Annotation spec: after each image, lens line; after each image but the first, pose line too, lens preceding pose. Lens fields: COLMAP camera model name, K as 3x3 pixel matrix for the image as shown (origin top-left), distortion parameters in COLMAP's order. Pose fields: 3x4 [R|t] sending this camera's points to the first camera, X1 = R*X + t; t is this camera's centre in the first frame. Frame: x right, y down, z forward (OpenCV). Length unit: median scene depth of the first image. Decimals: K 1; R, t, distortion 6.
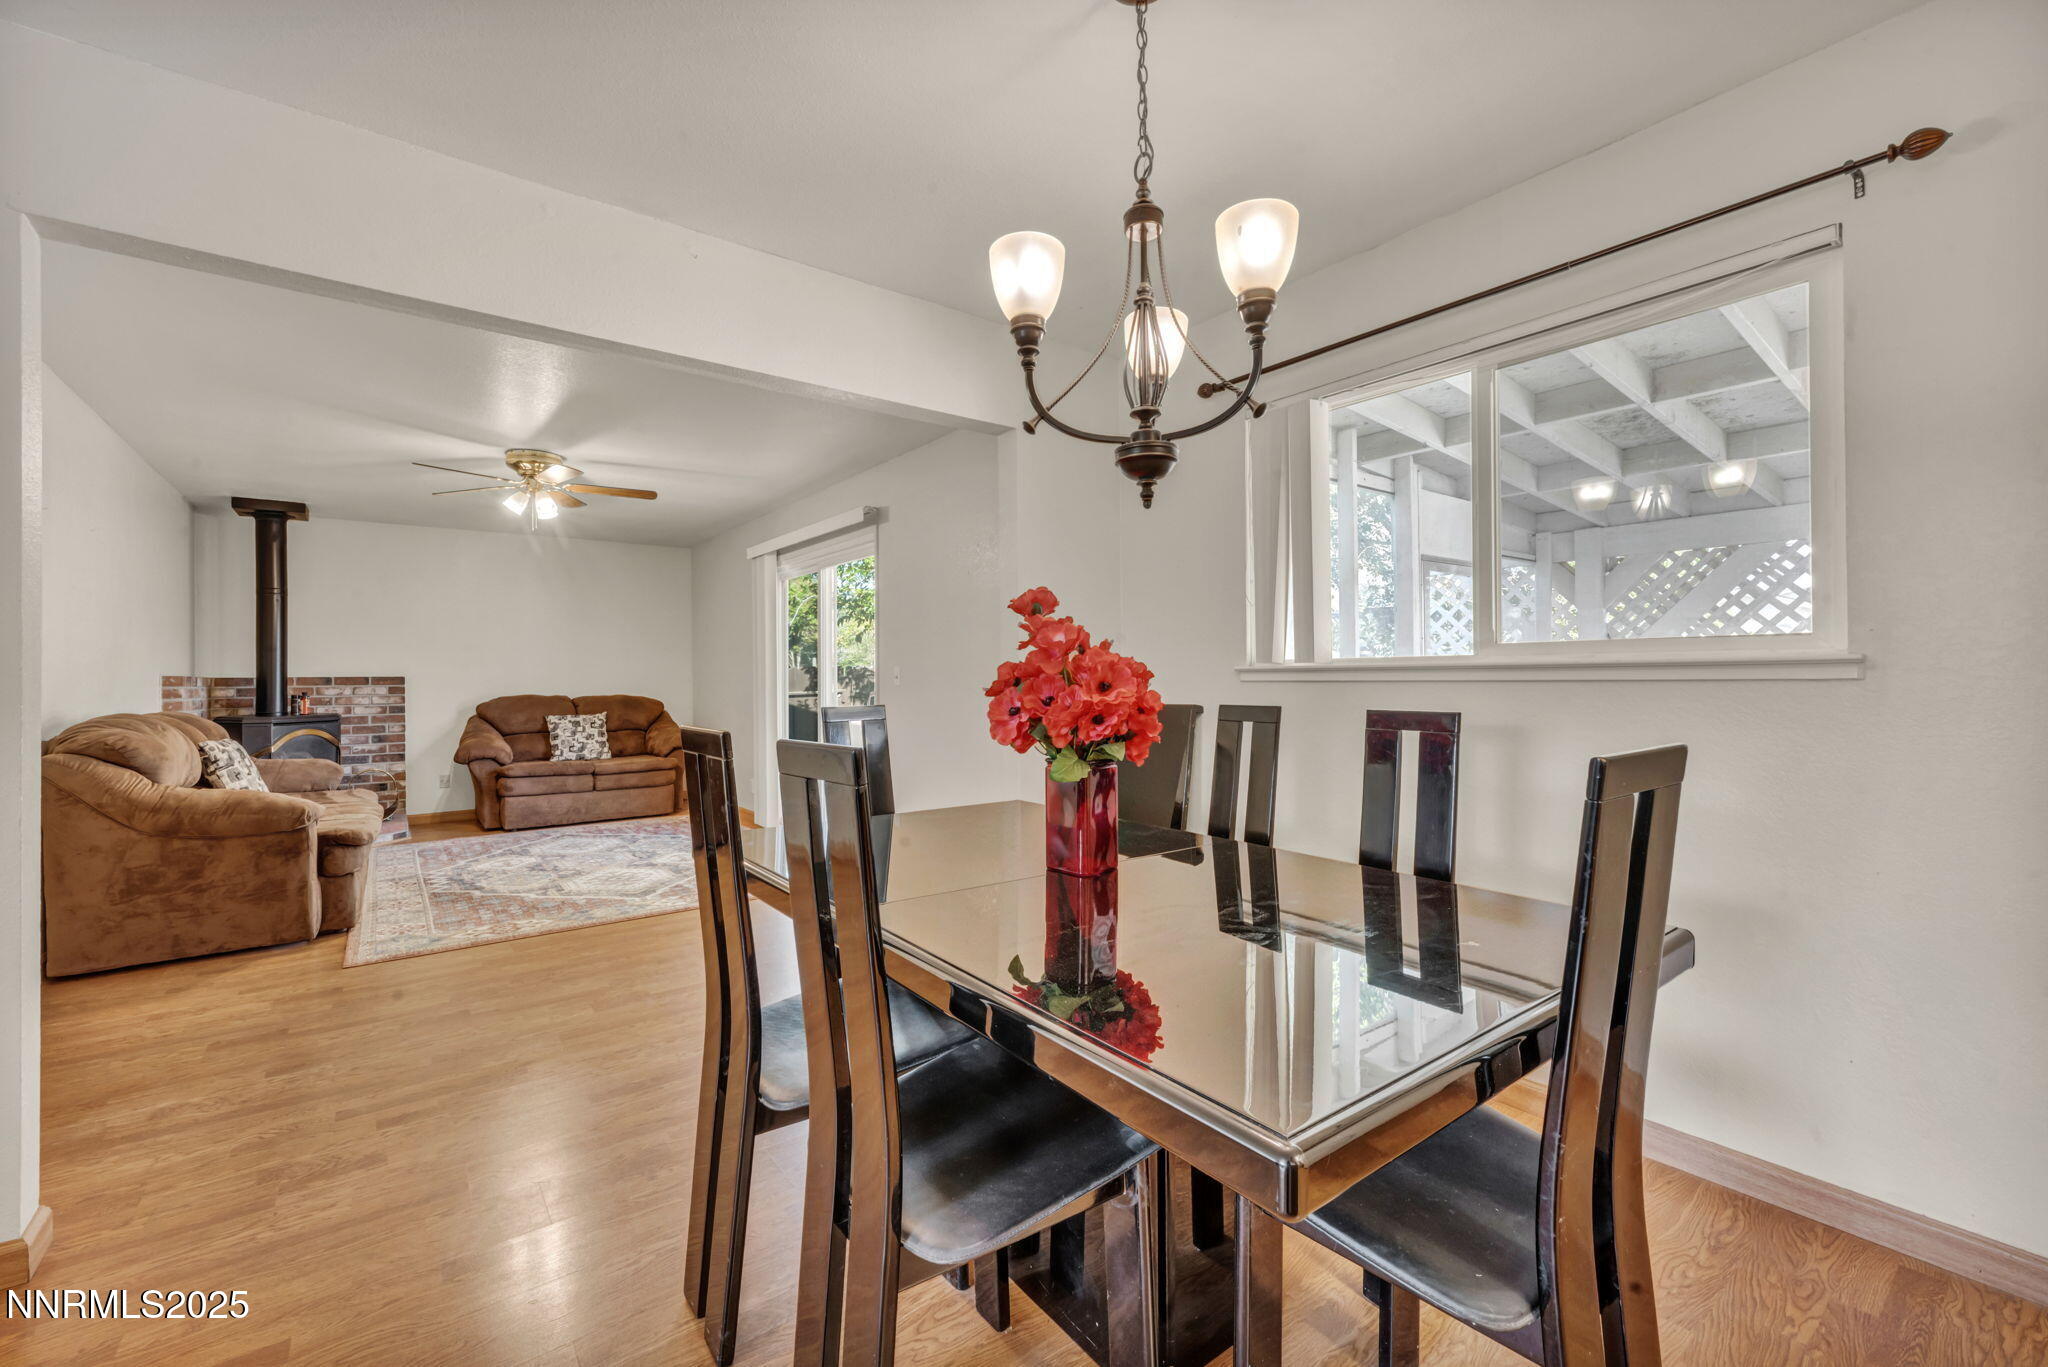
lens RADIAL K [[845.8, 0, 1026.9], [0, 845.8, 679.7], [0, 0, 1]] dist [0.001875, 0.000527]
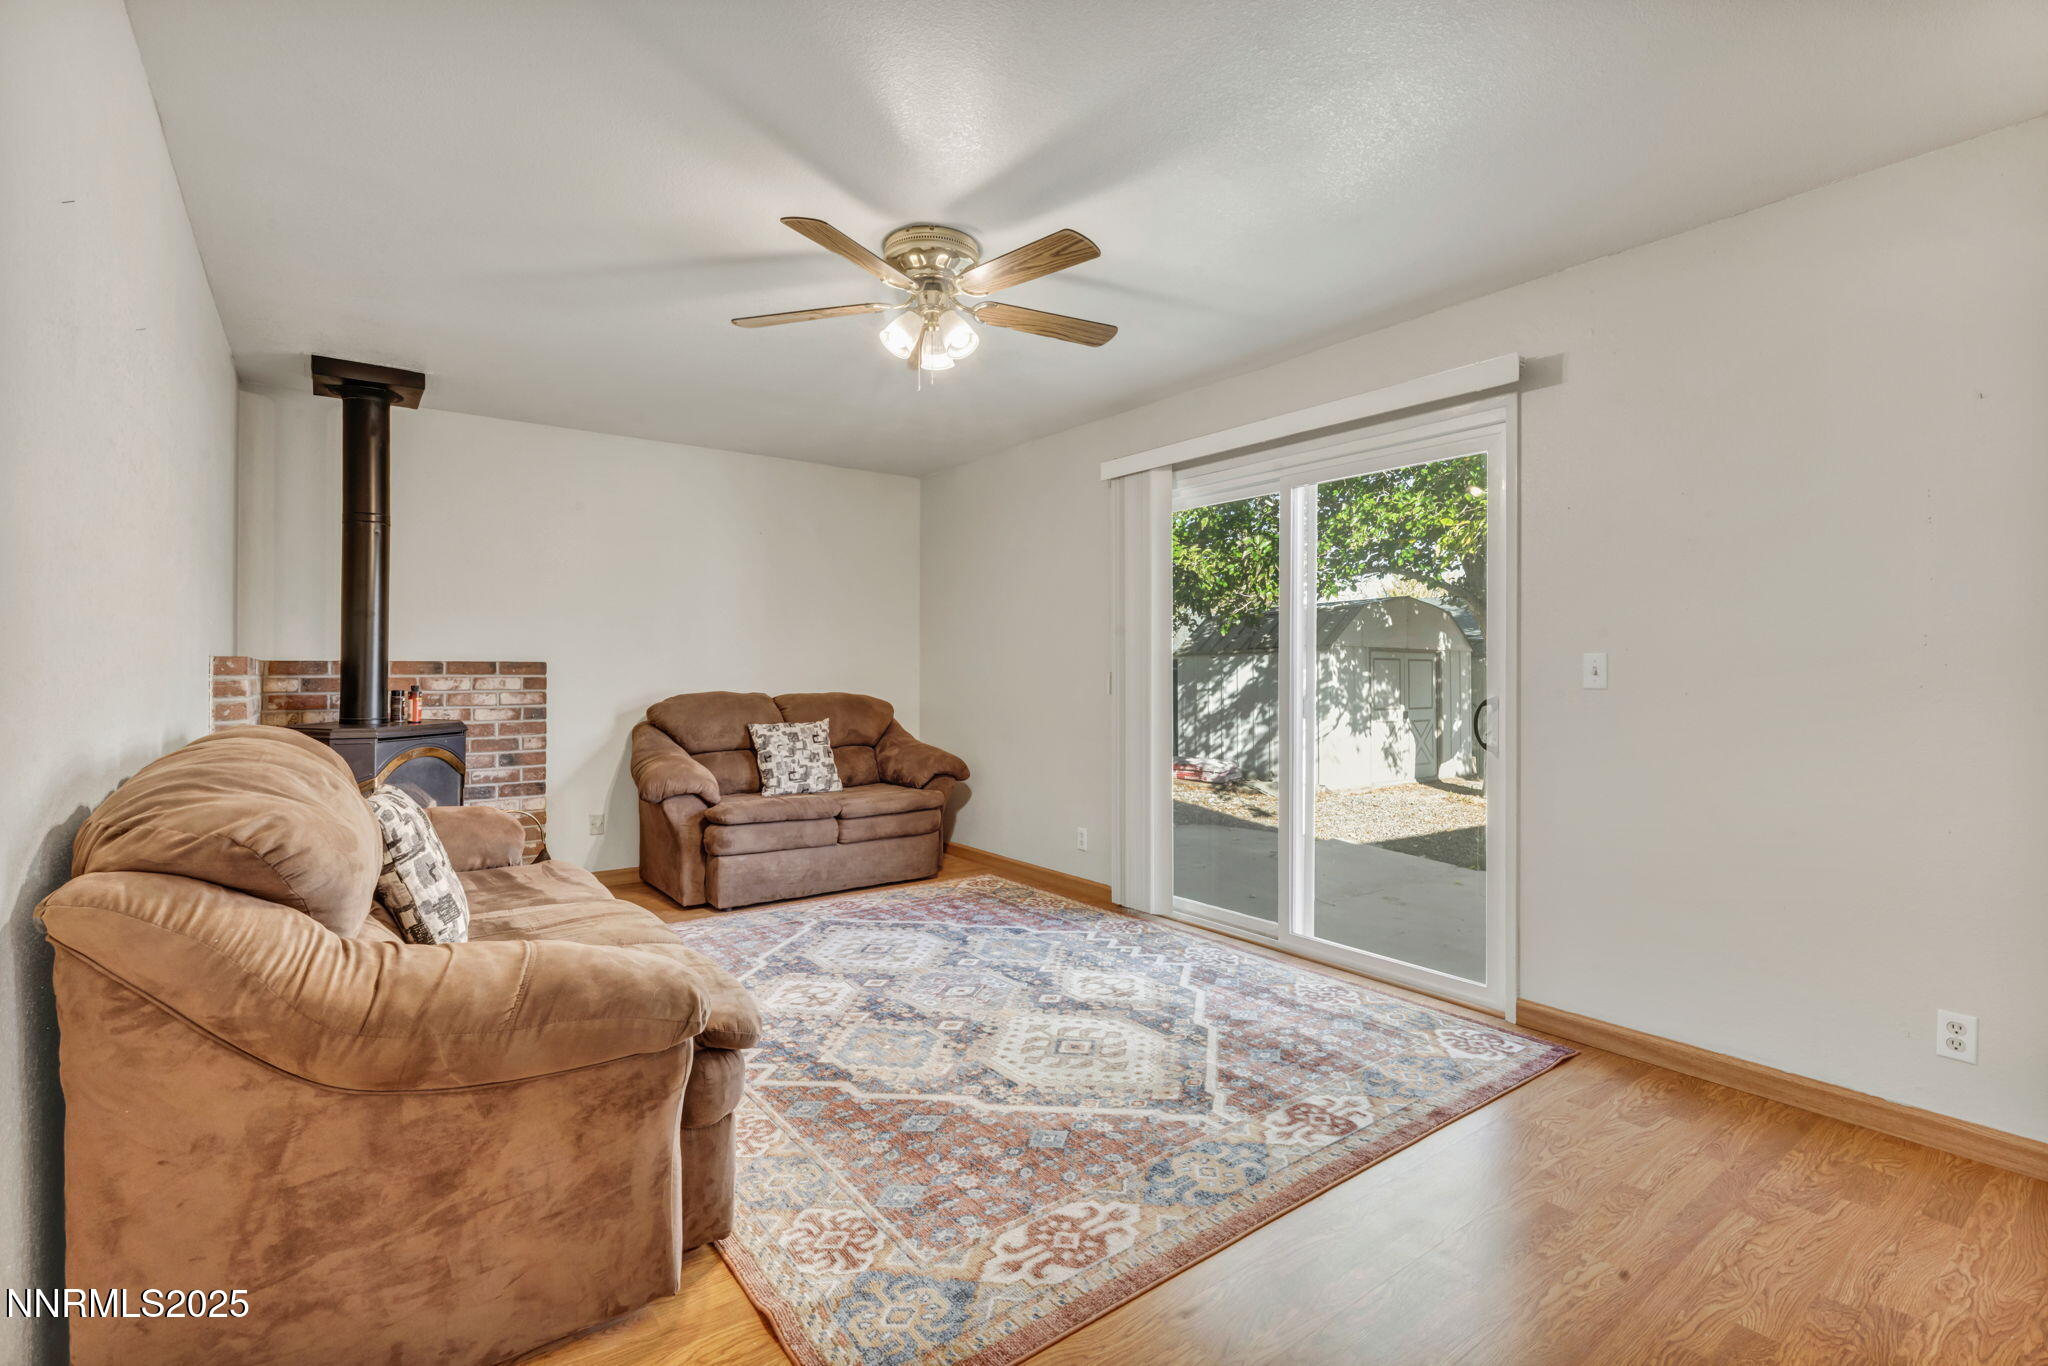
lens RADIAL K [[927.8, 0, 1019.0], [0, 927.8, 670.2], [0, 0, 1]] dist [-0.000204, -0.000409]
pose [[0.999919, 0.010060, -0.007790, -0.391019], [-0.010074, 0.999948, -0.001756, 0.000347], [0.007772, 0.001835, 0.999968, 0.317715]]
